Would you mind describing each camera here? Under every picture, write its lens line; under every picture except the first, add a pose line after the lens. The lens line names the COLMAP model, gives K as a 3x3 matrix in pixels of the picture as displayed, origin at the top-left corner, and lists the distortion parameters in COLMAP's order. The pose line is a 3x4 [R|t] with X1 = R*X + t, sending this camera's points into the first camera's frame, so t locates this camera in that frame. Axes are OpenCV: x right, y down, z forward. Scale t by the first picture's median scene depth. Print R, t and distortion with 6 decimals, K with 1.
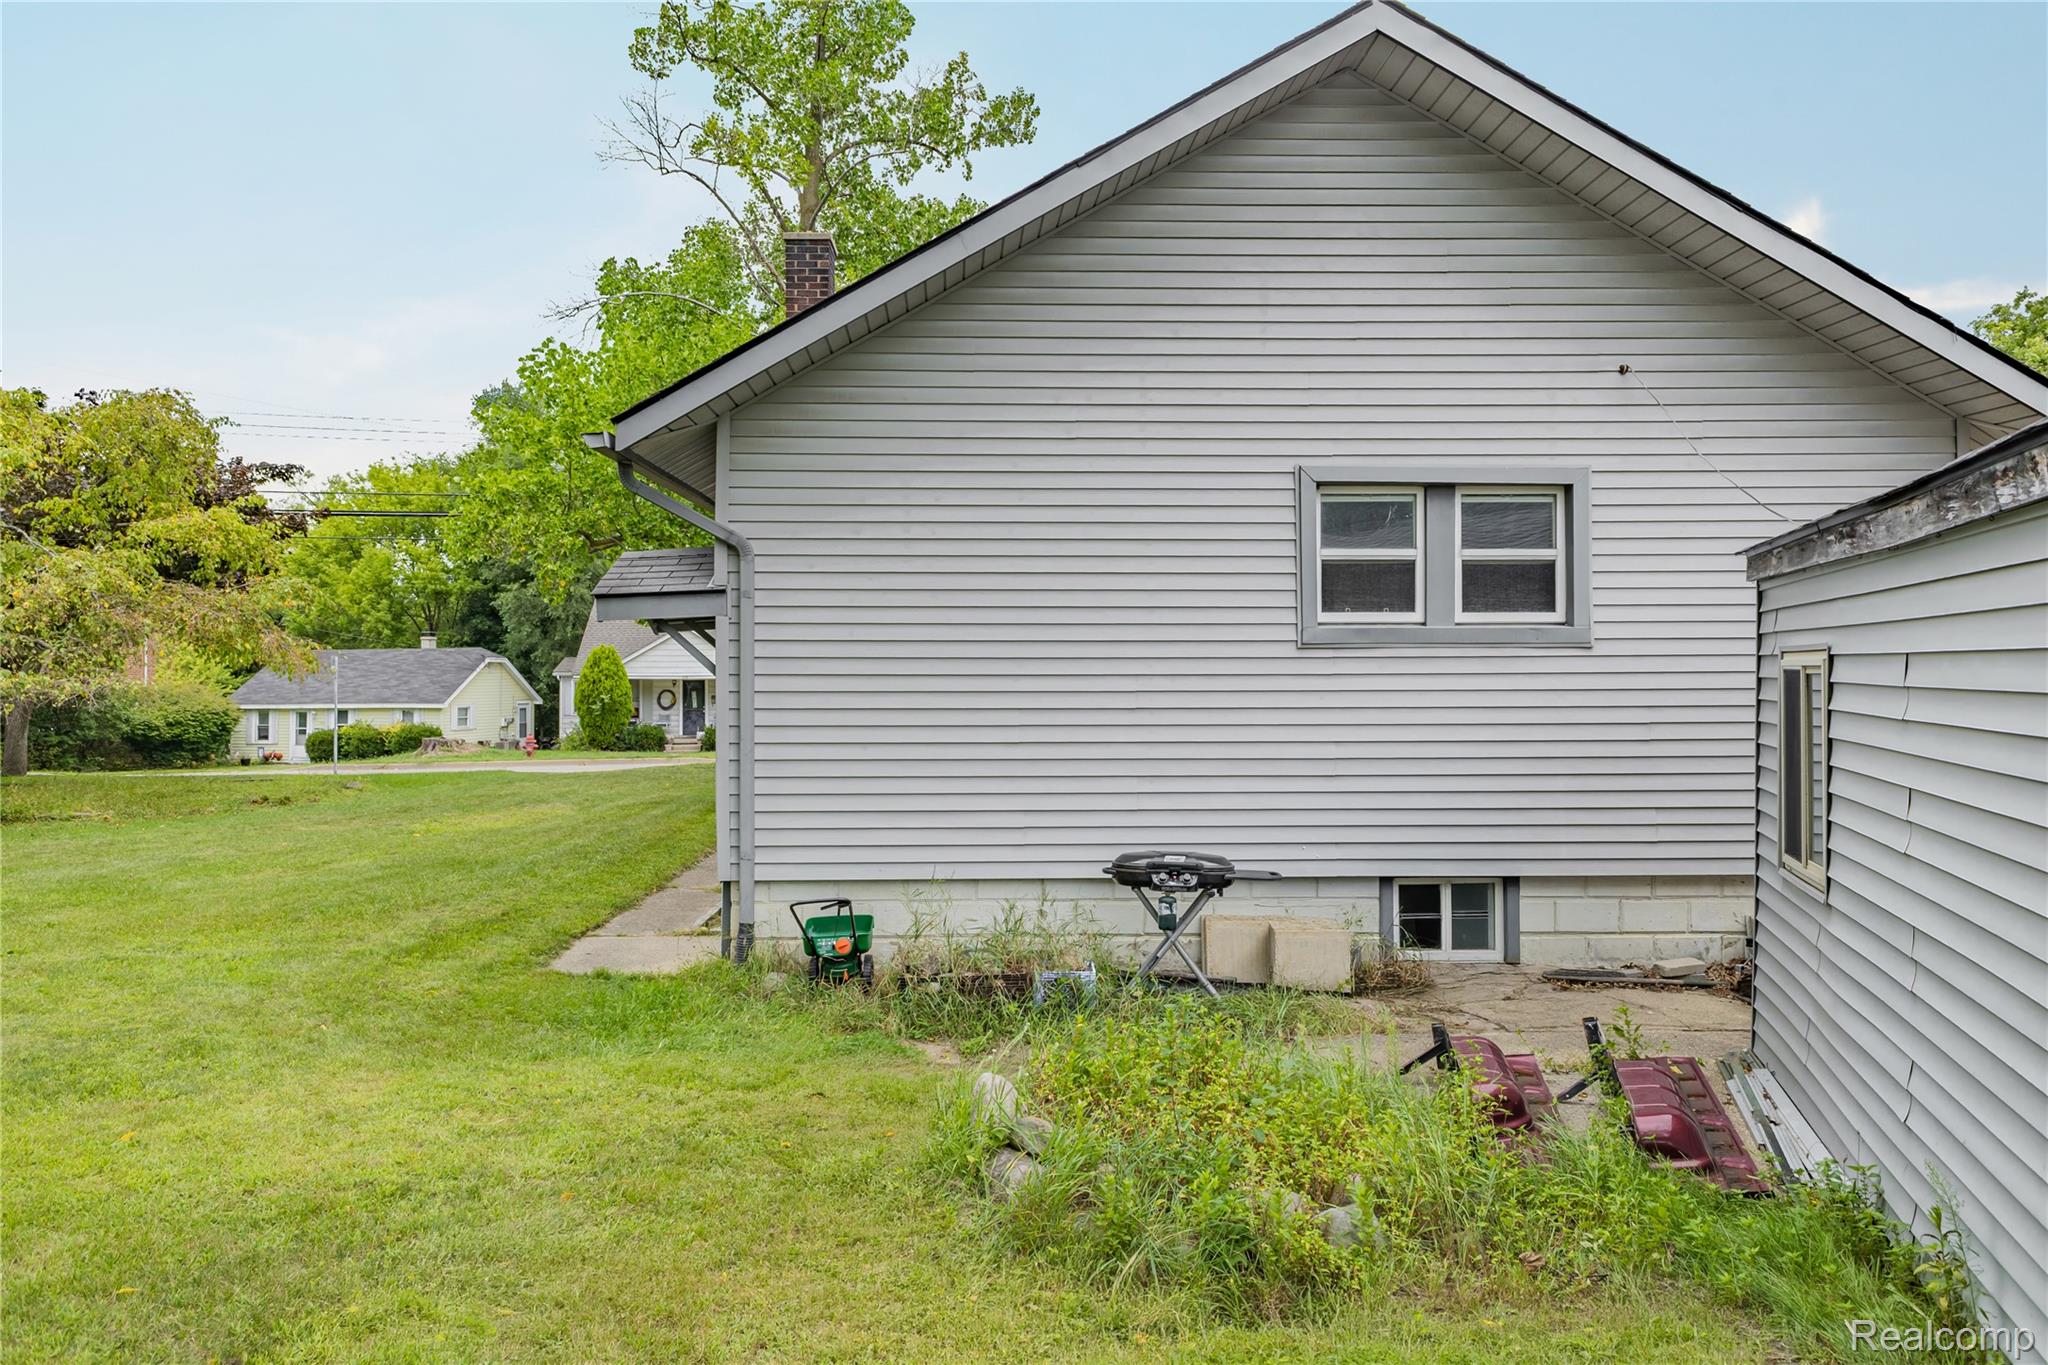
lens RADIAL K [[1359.1, 0, 1022.5], [0, 1359.1, 672.5], [0, 0, 1]] dist [0.005370, 0.001175]
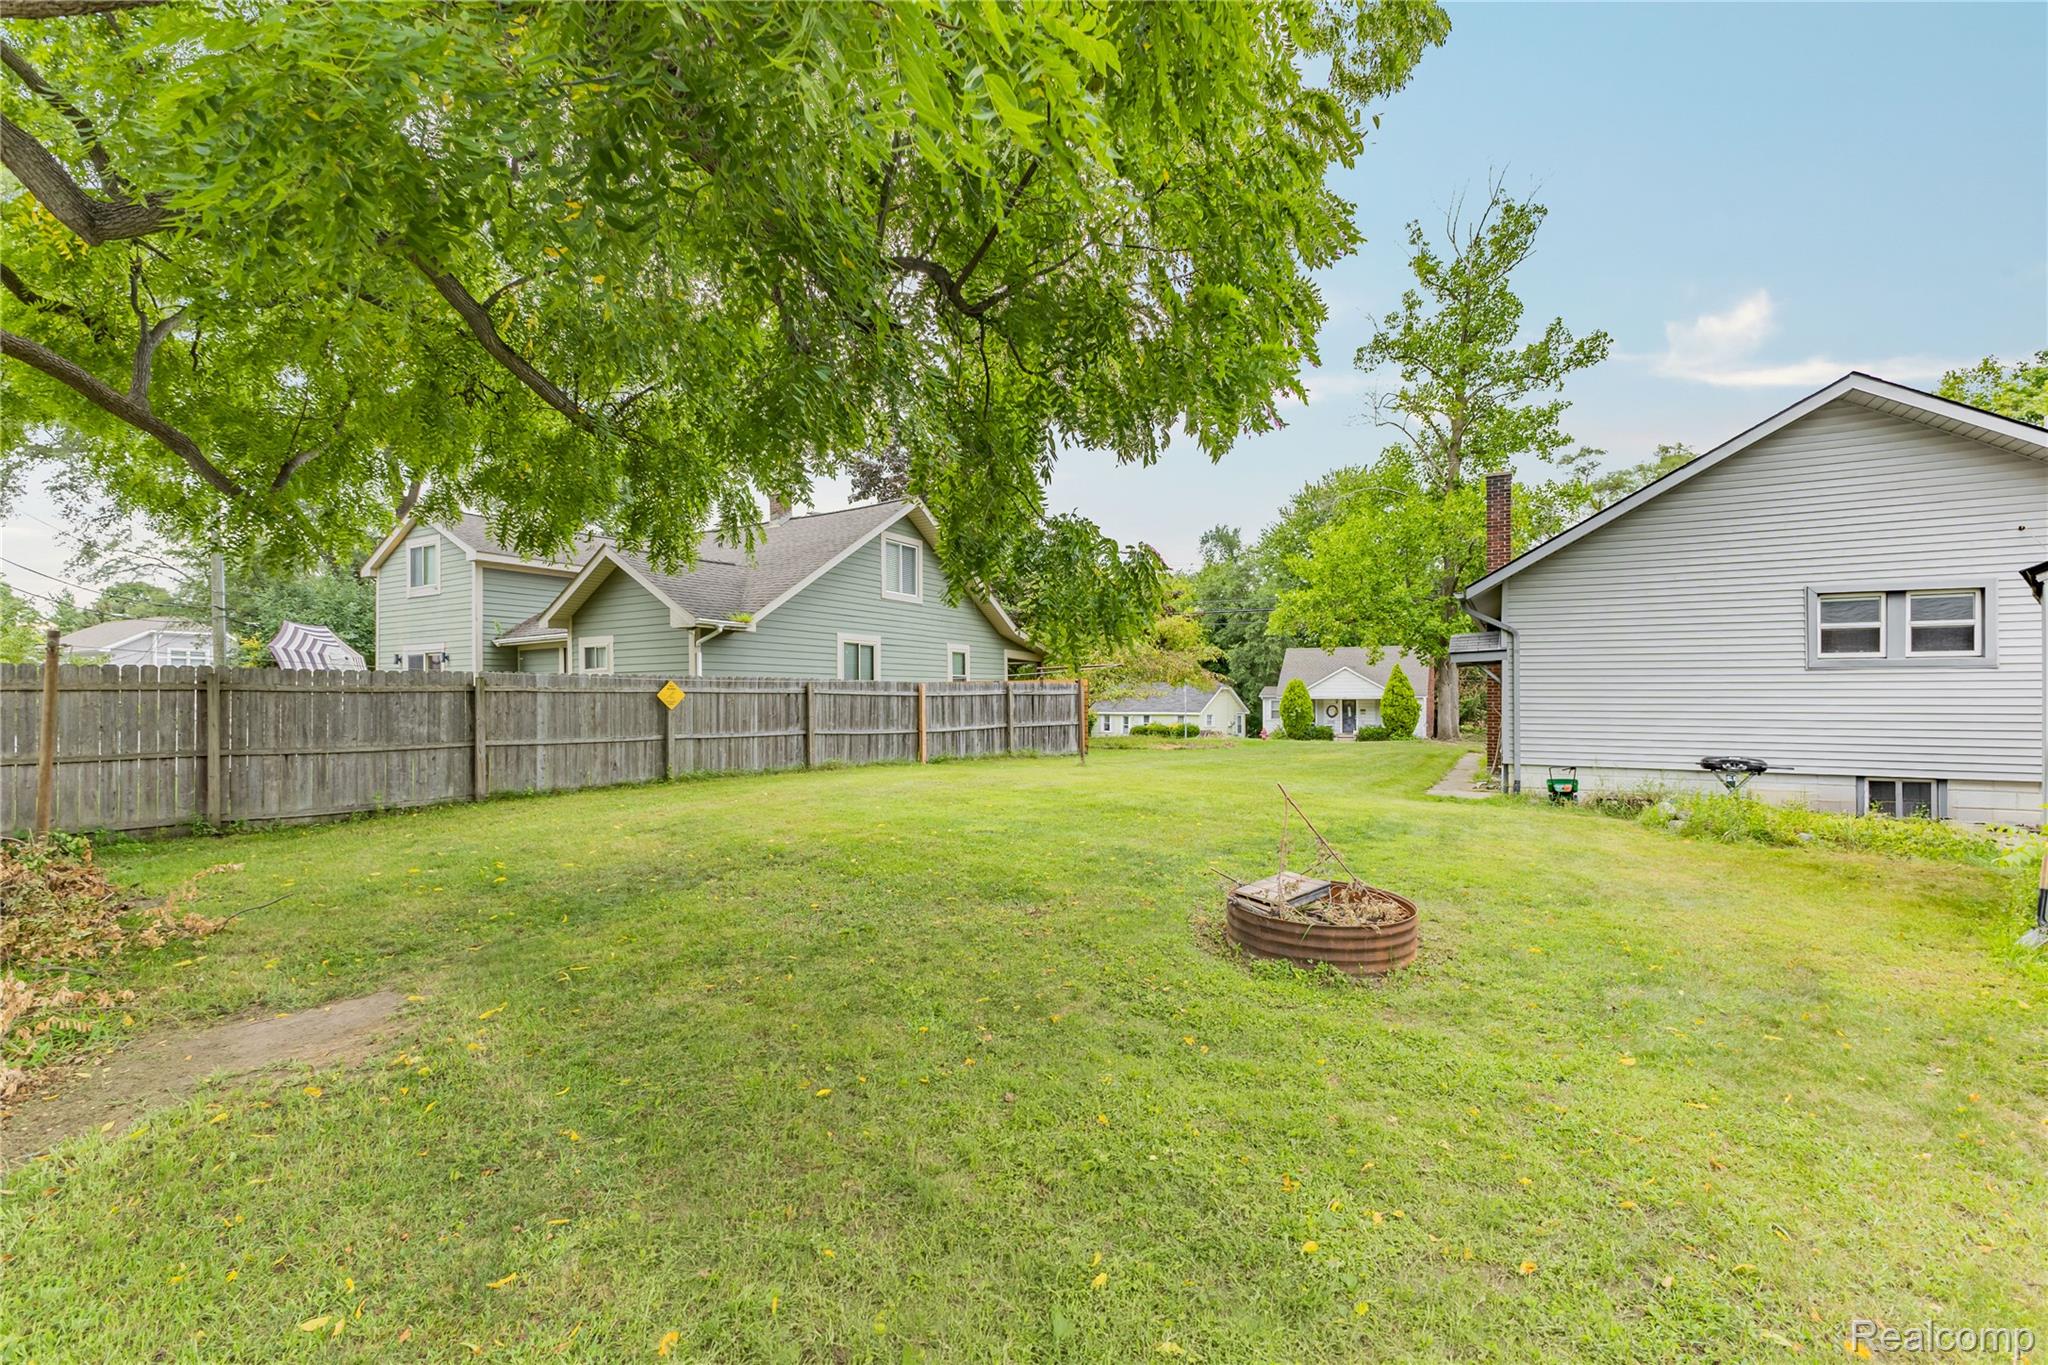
lens RADIAL K [[877.6, 0, 1032.0], [0, 877.6, 691.0], [0, 0, 1]] dist [0.003945, 0.001505]
pose [[0.855320, 0.001916, -0.518097, -0.039093], [-0.006303, 0.999958, -0.006707, 0.010205], [0.518062, 0.009002, 0.855296, -0.261821]]
